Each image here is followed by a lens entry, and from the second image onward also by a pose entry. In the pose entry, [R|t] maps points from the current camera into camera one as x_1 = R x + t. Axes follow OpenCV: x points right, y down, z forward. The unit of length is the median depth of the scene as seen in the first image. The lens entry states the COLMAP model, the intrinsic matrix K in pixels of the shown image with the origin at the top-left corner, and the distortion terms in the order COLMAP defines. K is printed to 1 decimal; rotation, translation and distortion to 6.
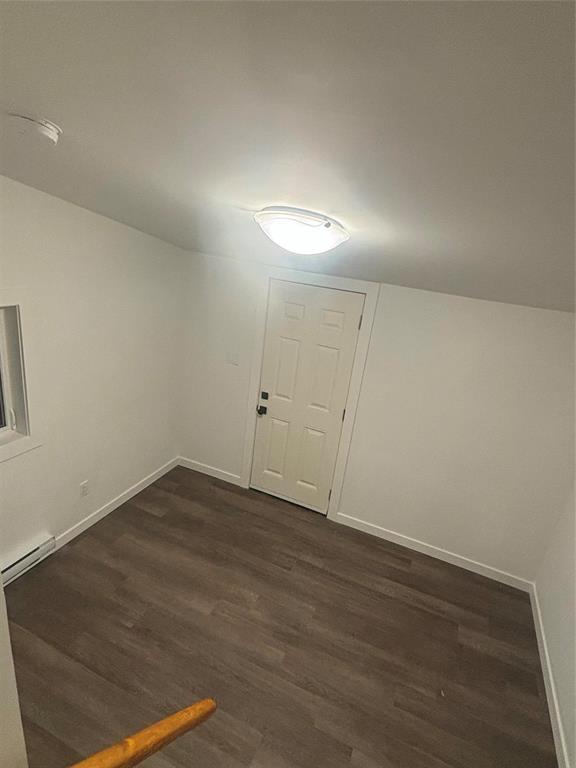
lens RADIAL K [[412.7, 0, 287.4], [0, 412.7, 383.4], [0, 0, 1]] dist [-0.000436, -0.000017]
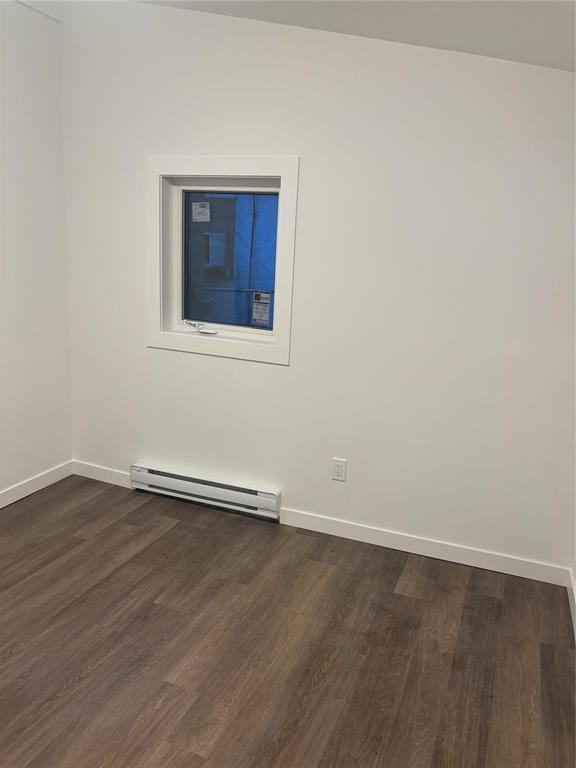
lens RADIAL K [[581.5, 0, 288.0], [0, 581.5, 383.8], [0, 0, 1]] dist [0.038548, -0.034705]
pose [[0.027313, 0.111606, -0.993377, 0.448565], [-0.377417, 0.921348, 0.093137, 0.070863], [0.925640, 0.372374, 0.067287, 0.829975]]
